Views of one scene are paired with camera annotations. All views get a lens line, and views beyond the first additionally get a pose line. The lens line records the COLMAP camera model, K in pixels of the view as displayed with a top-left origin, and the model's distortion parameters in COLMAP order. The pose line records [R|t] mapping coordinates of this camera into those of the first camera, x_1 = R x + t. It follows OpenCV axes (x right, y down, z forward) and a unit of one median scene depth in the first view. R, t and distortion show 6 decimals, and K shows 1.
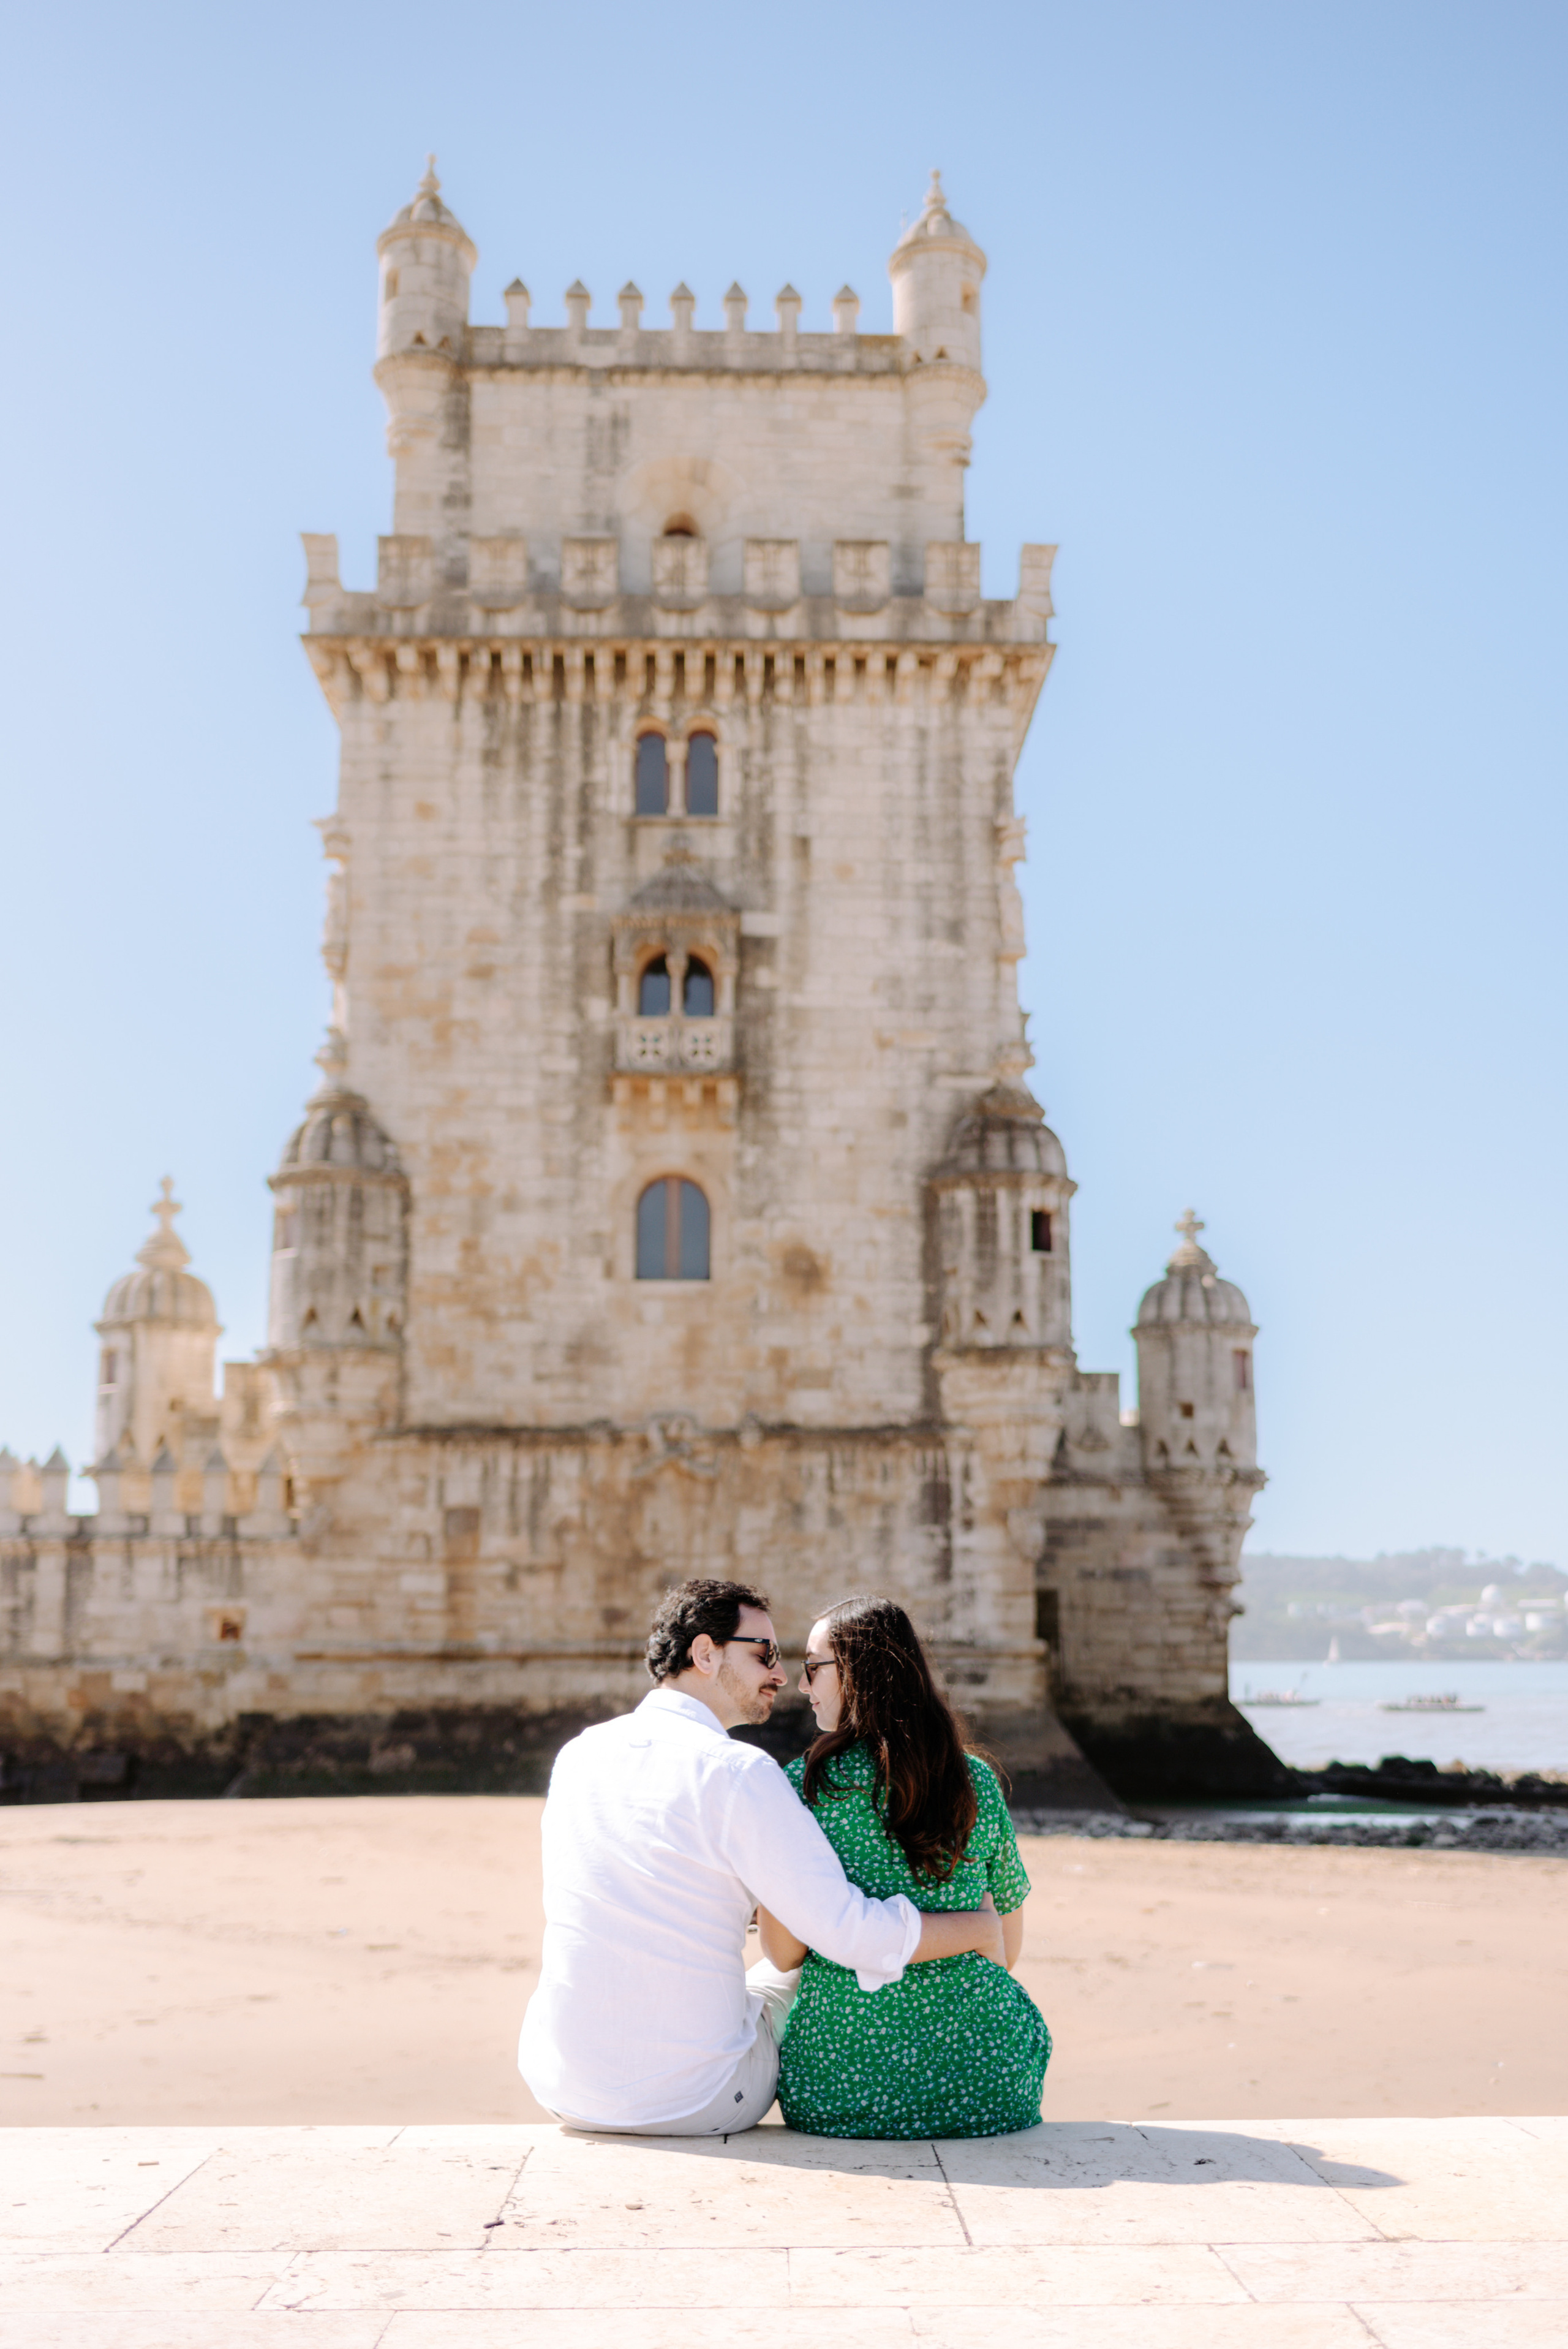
lens RADIAL K [[2478.9, 0, 840.6], [0, 2478.9, 1243.0], [0, 0, 1]] dist [0.004590, -0.004816]
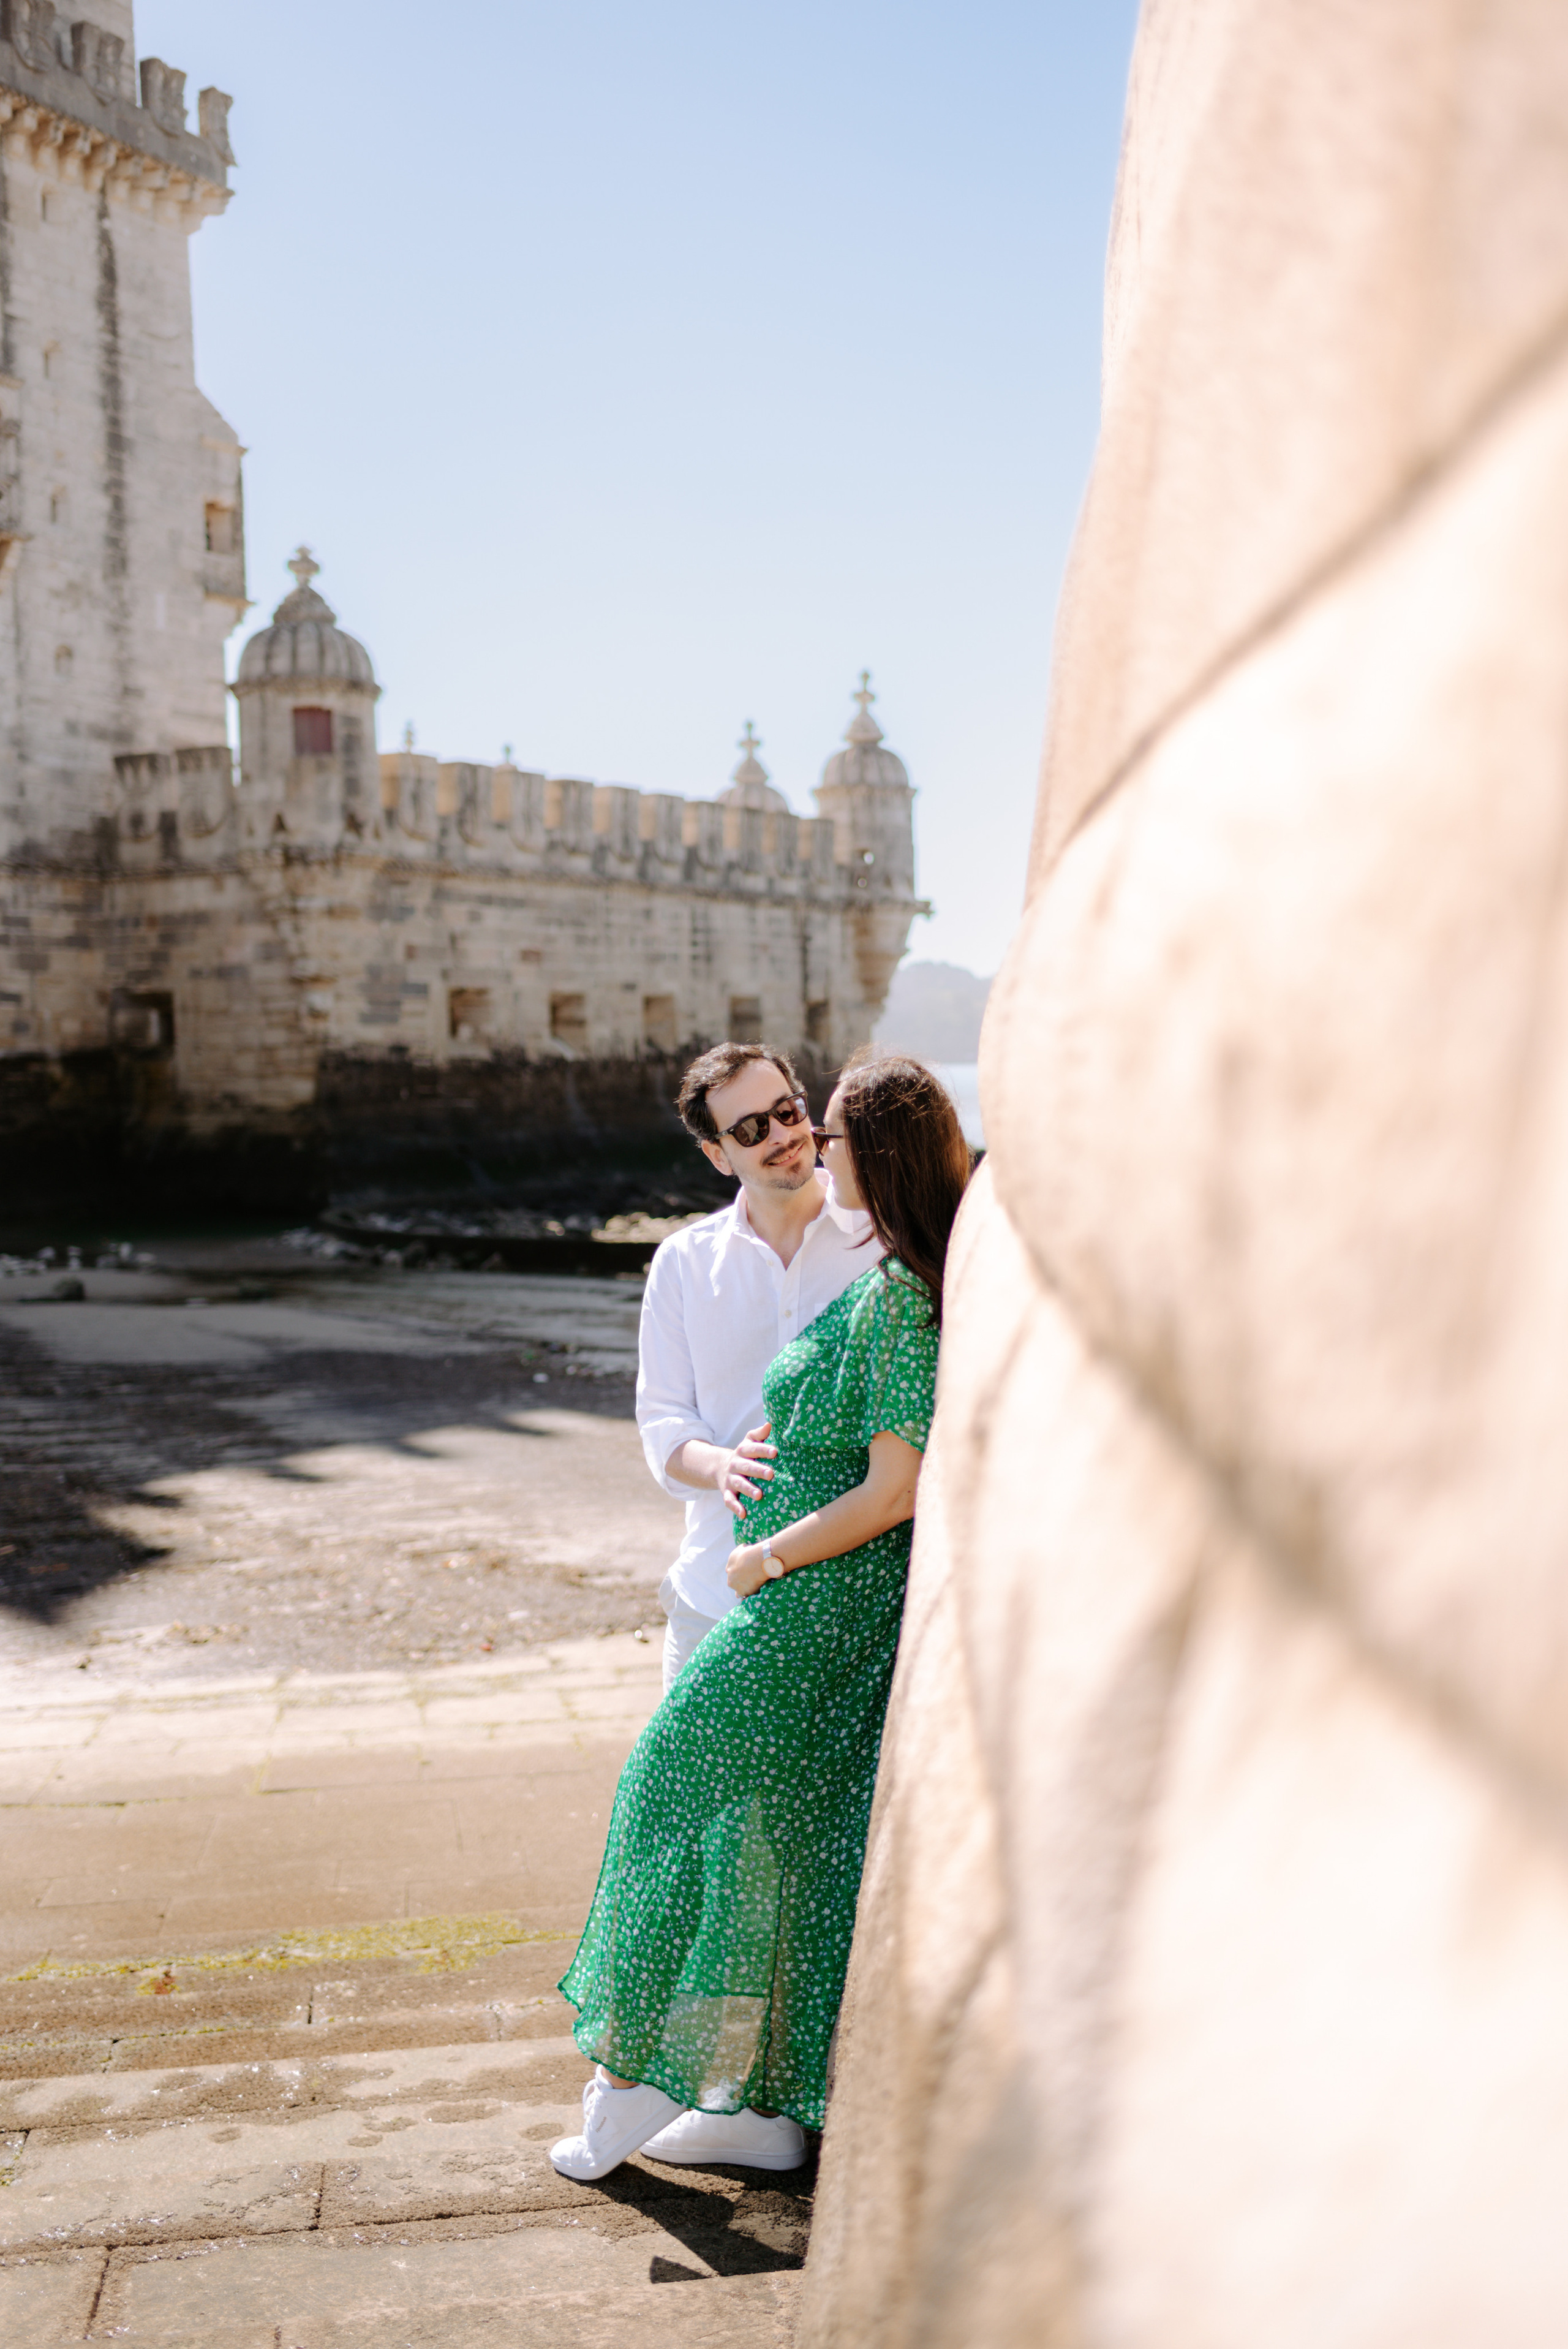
lens RADIAL K [[2330.5, 0, 806.0], [0, 2330.5, 1160.0], [0, 0, 1]] dist [0.000785, 0.008633]
pose [[0.848083, 0.006660, -0.529821, 0.892092], [0.106493, 0.977375, 0.182750, 0.081236], [0.519051, -0.211409, 0.828186, 0.468056]]
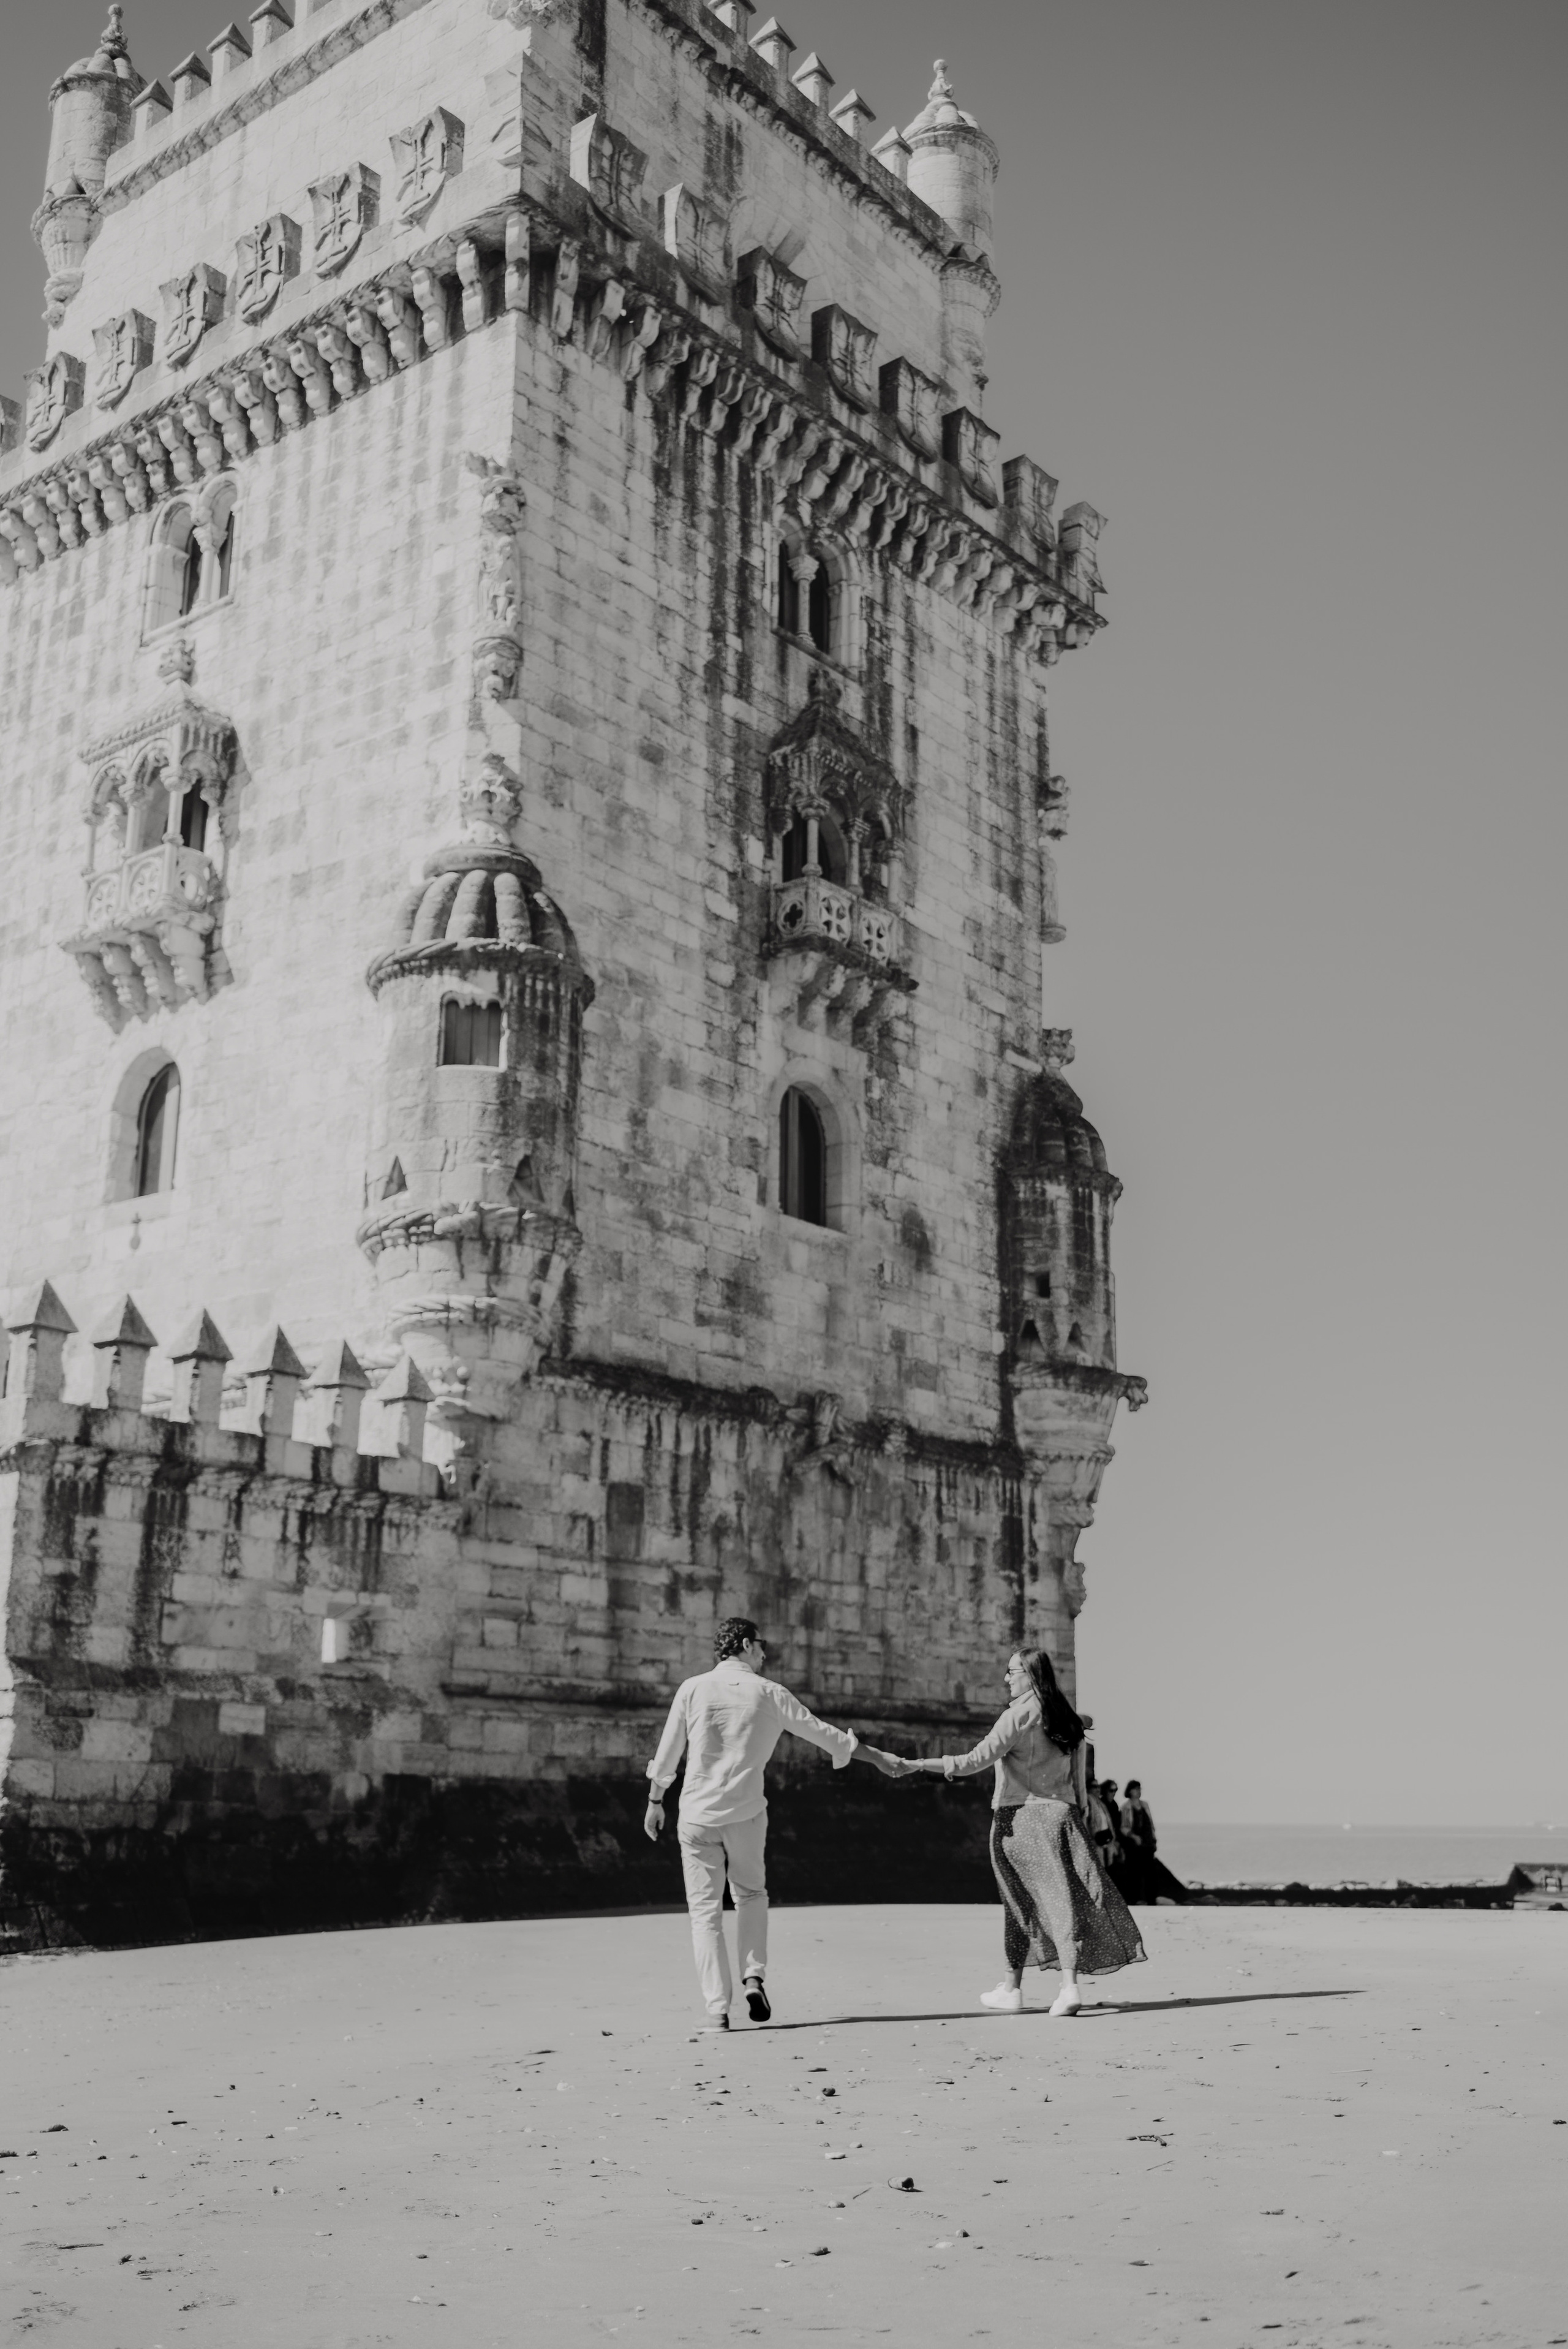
lens RADIAL K [[2361.1, 0, 813.1], [0, 2361.1, 1235.8], [0, 0, 1]] dist [0.004955, 0.010210]
pose [[0.657502, 0.188100, 0.729596, -0.597235], [-0.136428, 0.982051, -0.130240, 0.113856], [-0.740999, -0.013904, 0.671363, 0.505102]]
